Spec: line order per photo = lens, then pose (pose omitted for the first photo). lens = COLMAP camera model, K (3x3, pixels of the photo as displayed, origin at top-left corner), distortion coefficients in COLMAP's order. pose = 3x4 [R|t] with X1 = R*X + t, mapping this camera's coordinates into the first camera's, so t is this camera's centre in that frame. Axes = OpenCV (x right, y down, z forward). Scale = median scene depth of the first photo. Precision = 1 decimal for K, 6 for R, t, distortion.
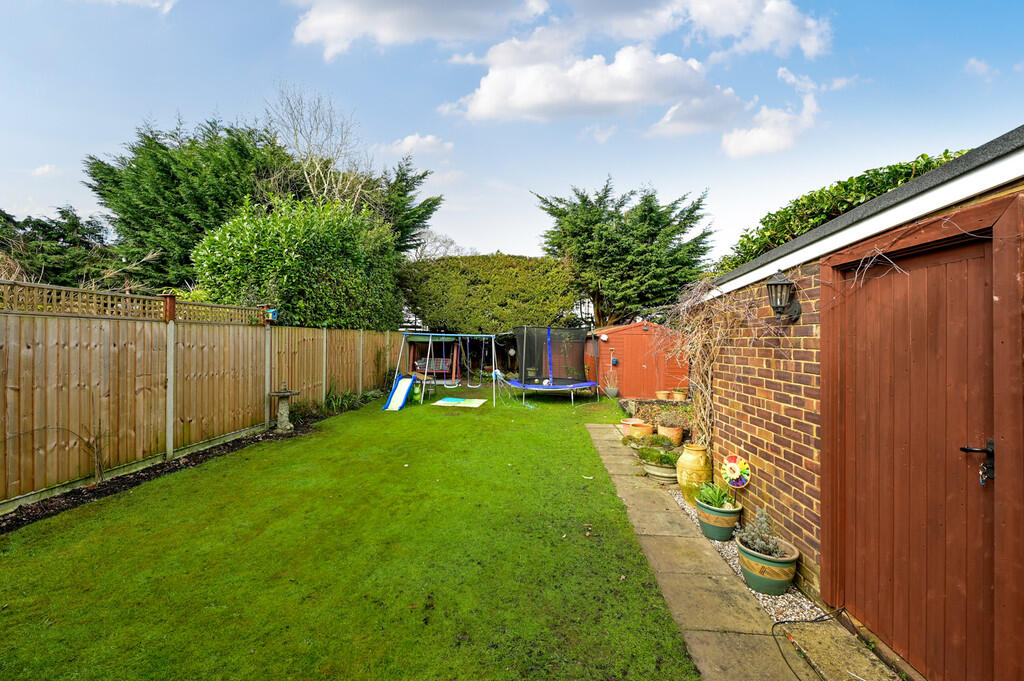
lens RADIAL K [[406.5, 0, 512.9], [0, 406.5, 341.7], [0, 0, 1]] dist [0.000258, 0.000002]
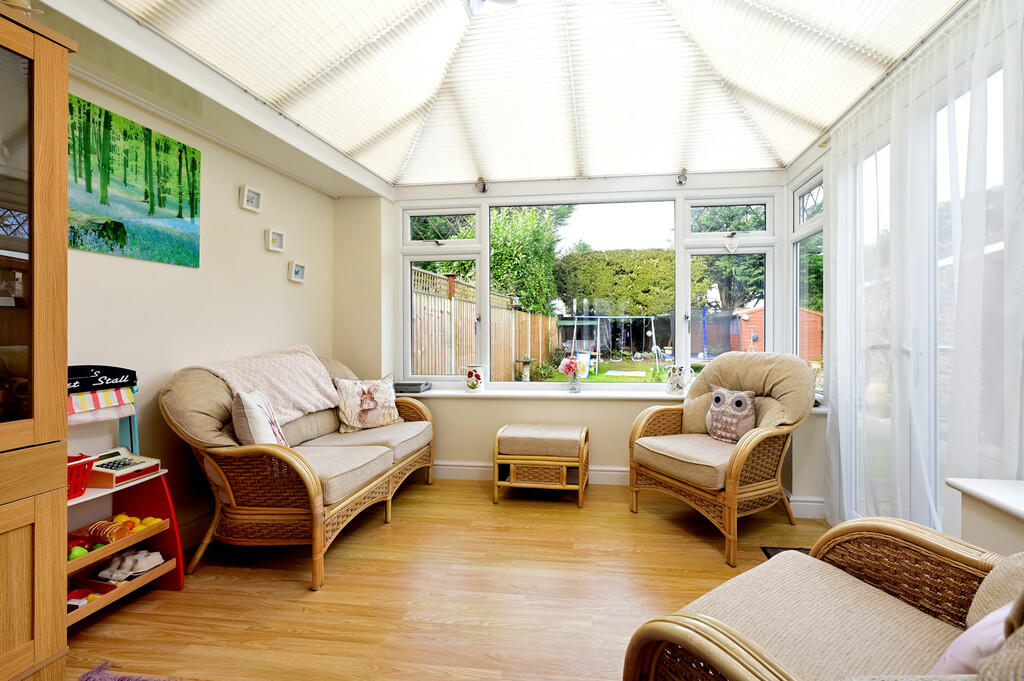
lens RADIAL K [[457.2, 0, 512.9], [0, 457.2, 340.6], [0, 0, 1]] dist [0.000305, 0.000027]
pose [[0.998385, -0.018244, -0.053792, -0.331692], [0.018514, 0.999818, 0.004523, 0.035008], [0.053700, -0.005512, 0.998542, -0.309067]]
